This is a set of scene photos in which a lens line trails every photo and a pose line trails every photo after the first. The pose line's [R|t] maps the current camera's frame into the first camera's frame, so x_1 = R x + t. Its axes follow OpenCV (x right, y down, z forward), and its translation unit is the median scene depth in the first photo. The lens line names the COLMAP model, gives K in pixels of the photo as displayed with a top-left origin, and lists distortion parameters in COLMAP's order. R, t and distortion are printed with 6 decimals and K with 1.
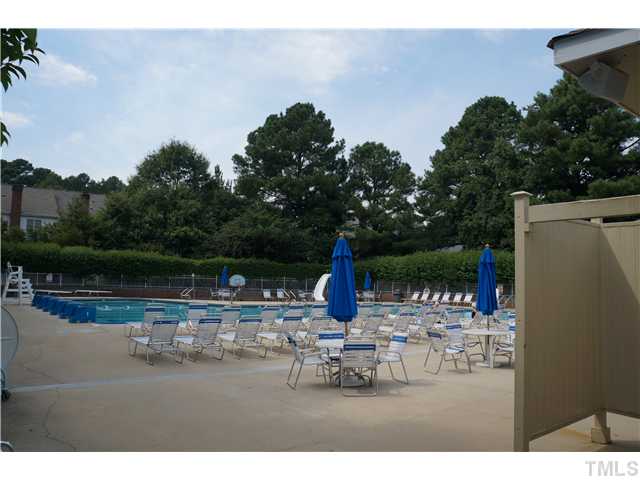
lens RADIAL K [[526.3, 0, 320.0], [0, 526.3, 240.0], [0, 0, 1]] dist [-0.285860, 0.166205]
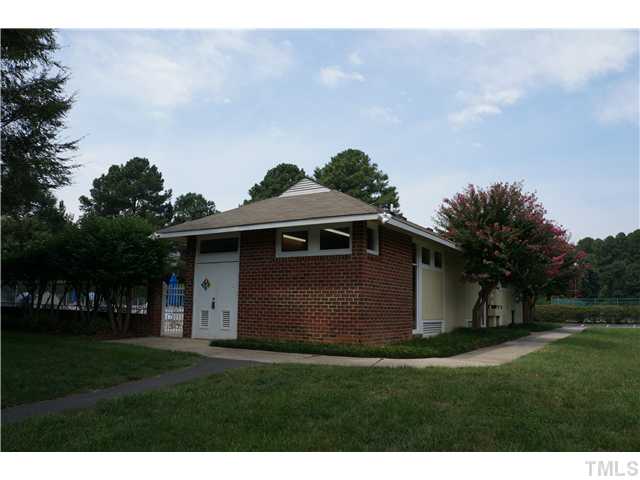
lens RADIAL K [[503.8, 0, 320.0], [0, 503.8, 240.0], [0, 0, 1]] dist [-0.187789, 0.137449]
pose [[0.939089, 0.045039, 0.340710, -0.019897], [-0.026365, 0.997895, -0.059244, -0.006911], [-0.342661, 0.046653, 0.938300, -0.259534]]
